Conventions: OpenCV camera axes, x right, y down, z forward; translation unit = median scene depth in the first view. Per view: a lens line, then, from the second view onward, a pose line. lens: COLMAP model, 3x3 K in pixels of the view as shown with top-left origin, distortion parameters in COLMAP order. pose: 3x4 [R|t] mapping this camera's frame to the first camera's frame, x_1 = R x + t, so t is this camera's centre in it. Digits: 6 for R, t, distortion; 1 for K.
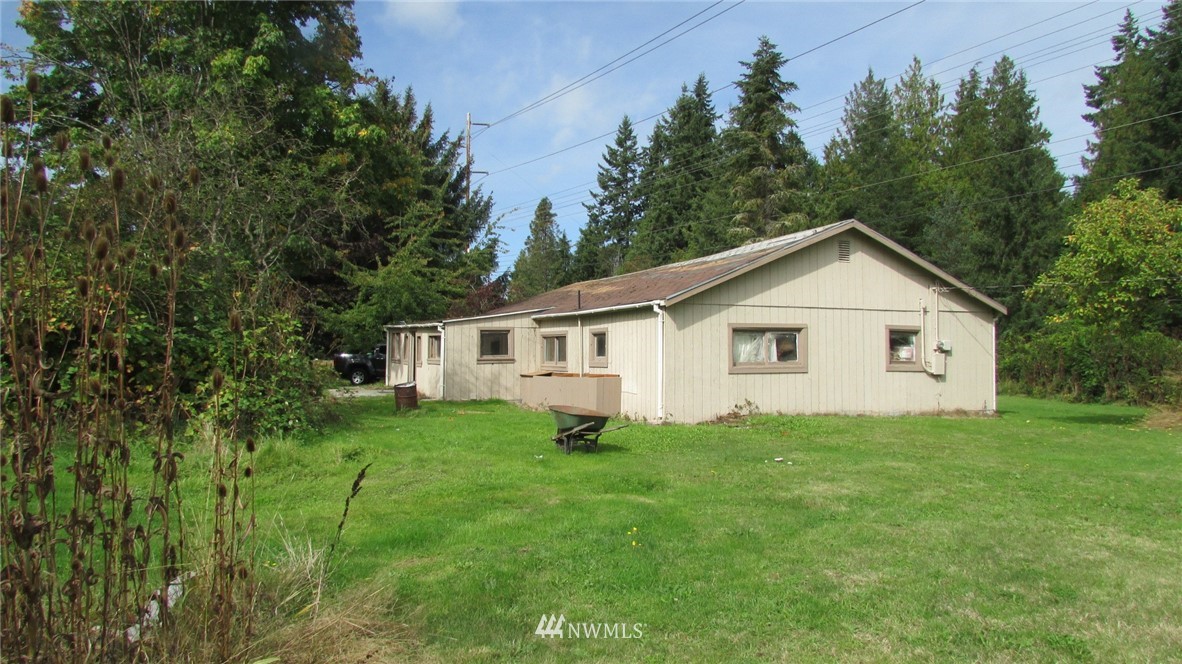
lens RADIAL K [[846.3, 0, 591.0], [0, 846.3, 332.0], [0, 0, 1]] dist [-0.068720, 0.031645]
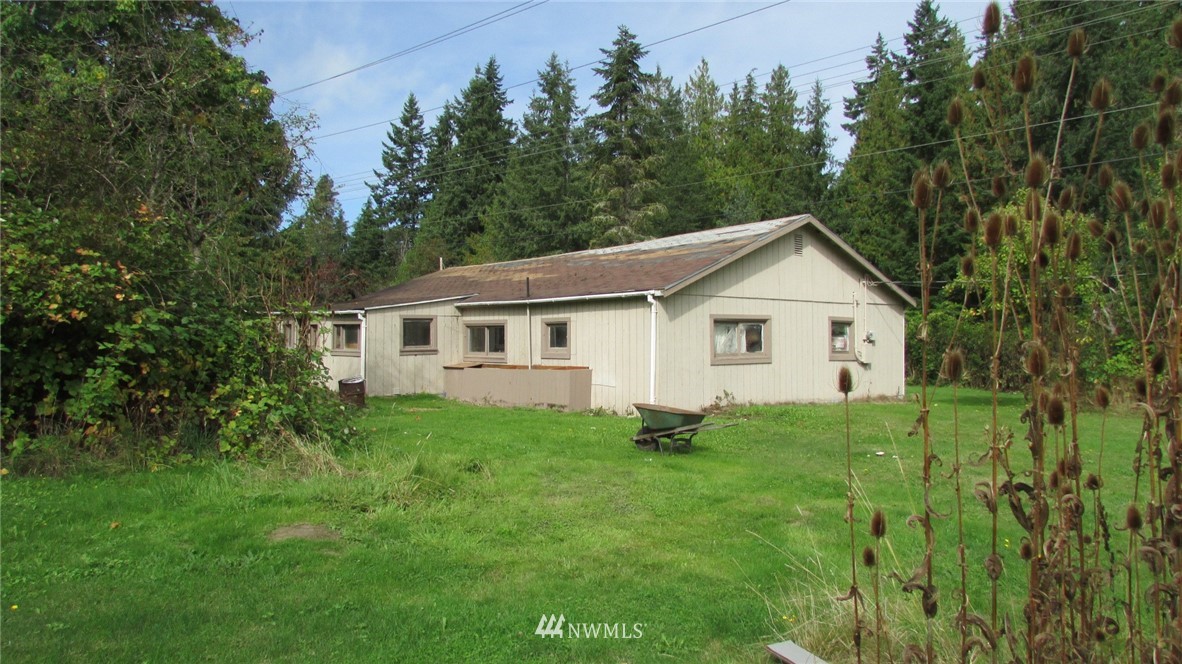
lens RADIAL K [[846.3, 0, 591.0], [0, 846.3, 332.0], [0, 0, 1]] dist [-0.068720, 0.031645]
pose [[0.956220, 0.000888, 0.292648, -0.095826], [-0.006054, 0.999841, 0.016748, -0.001927], [-0.292587, -0.017787, 0.956074, 0.032903]]
